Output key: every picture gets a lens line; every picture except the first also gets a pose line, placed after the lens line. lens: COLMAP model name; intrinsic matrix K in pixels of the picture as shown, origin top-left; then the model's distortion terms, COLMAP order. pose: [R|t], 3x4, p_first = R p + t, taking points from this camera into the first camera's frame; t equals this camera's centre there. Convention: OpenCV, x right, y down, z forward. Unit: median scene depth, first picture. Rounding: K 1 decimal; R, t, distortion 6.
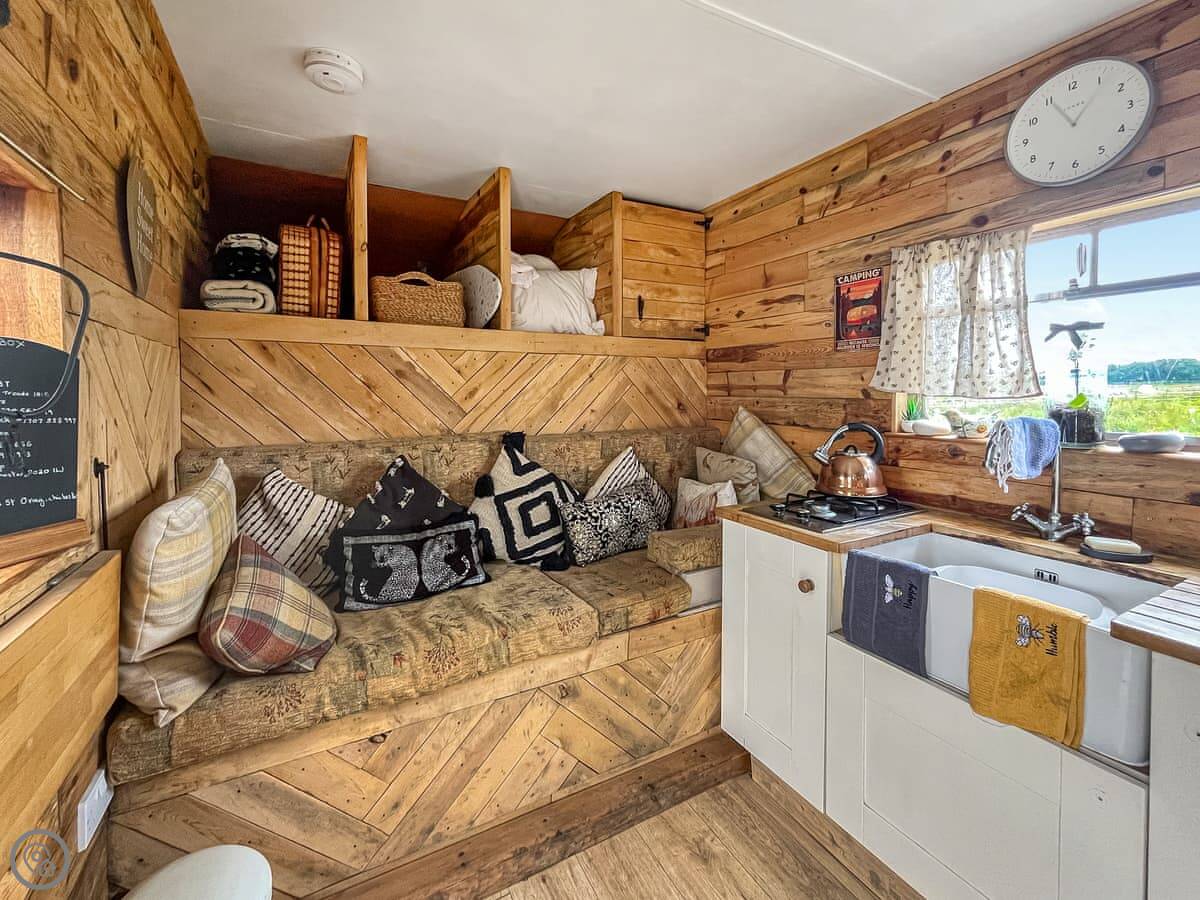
lens RADIAL K [[517.8, 0, 604.4], [0, 517.8, 404.2], [0, 0, 1]] dist [0.000153, -0.000849]
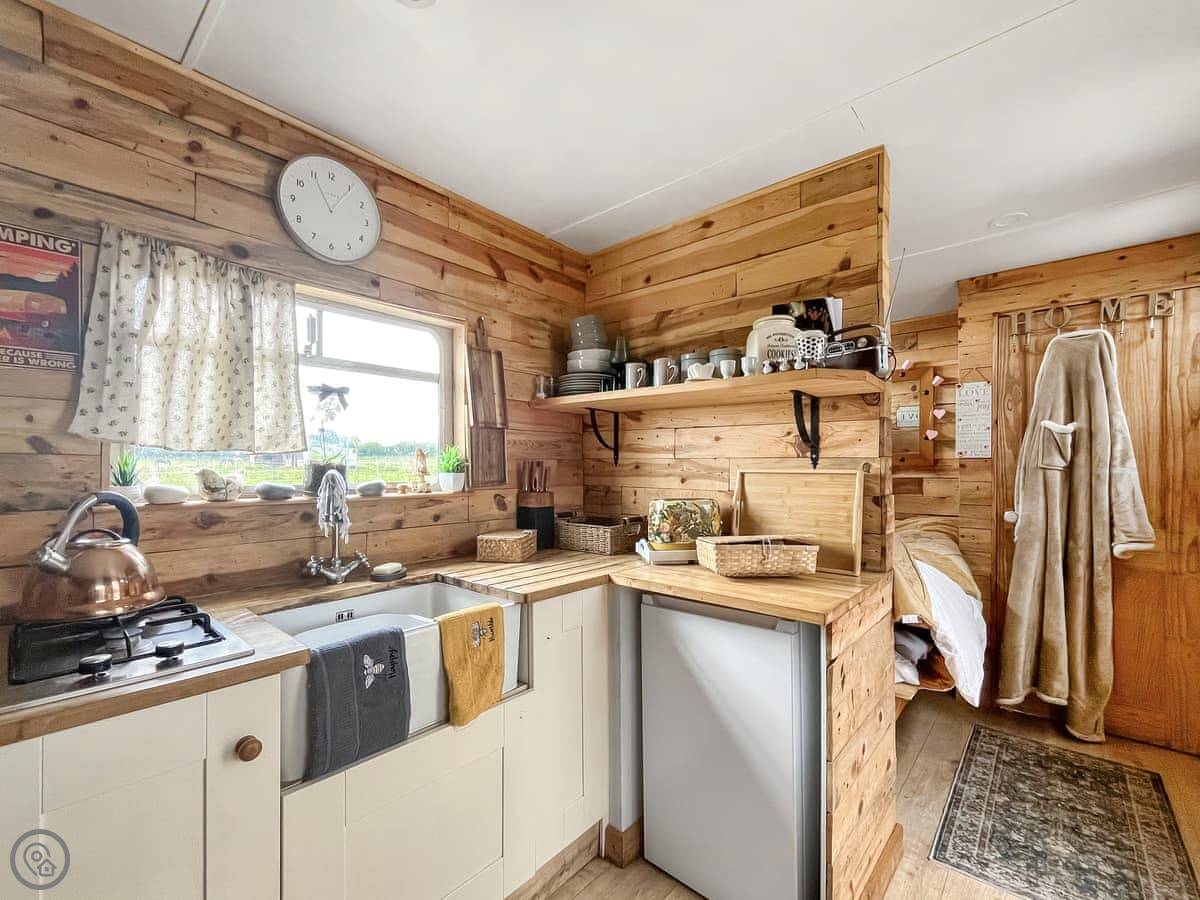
lens RADIAL K [[517.8, 0, 585.6], [0, 517.8, 468.2], [0, 0, 1]] dist [0.000153, -0.000849]
pose [[-0.325004, 0.001313, 0.945712, -0.241202], [0.029927, 0.999512, 0.008897, 0.018859], [-0.945239, 0.031194, -0.324884, 0.608275]]
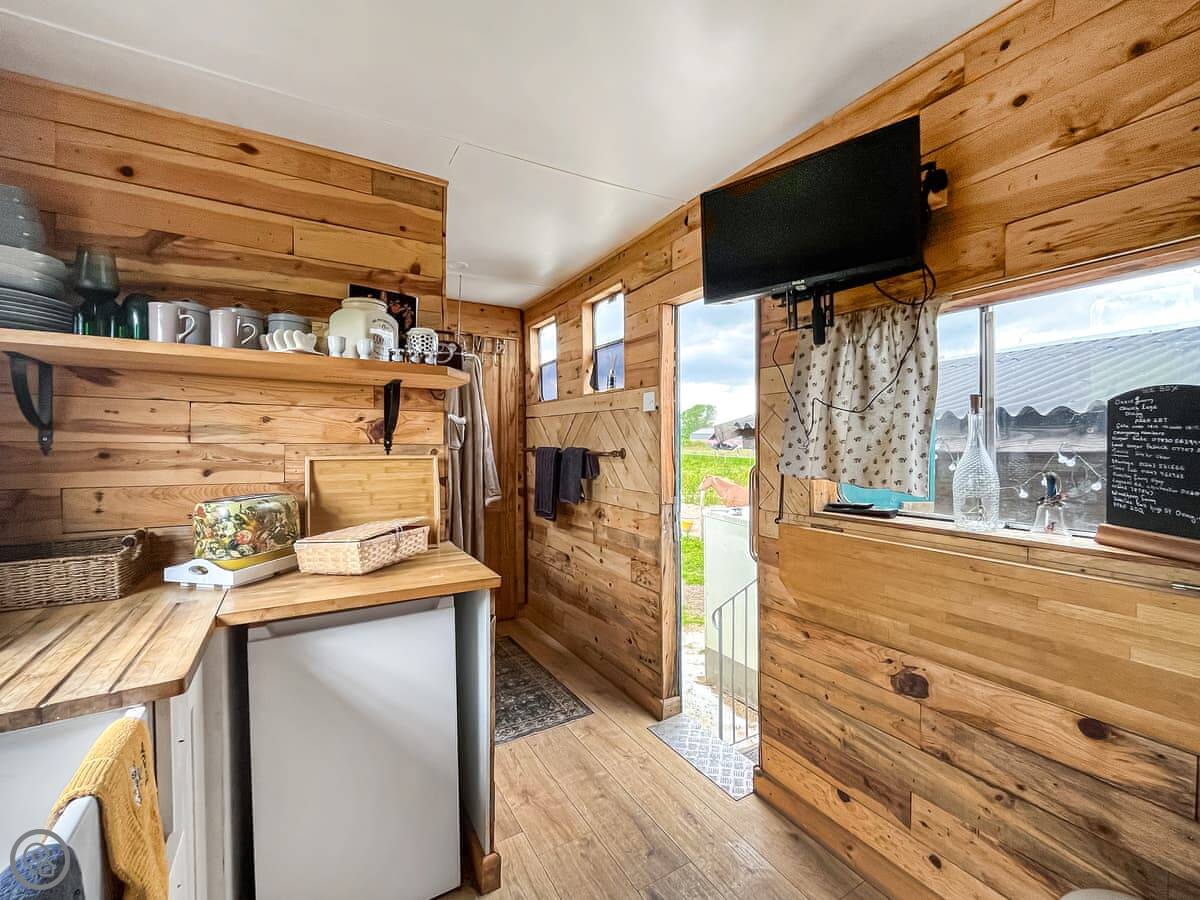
lens RADIAL K [[517.8, 0, 603.7], [0, 517.8, 452.1], [0, 0, 1]] dist [0.000153, -0.000849]
pose [[-0.999348, 0.004109, -0.035871, 0.125881], [0.002329, 0.998771, 0.049510, -0.010420], [0.036030, 0.049394, -0.998129, 0.888799]]
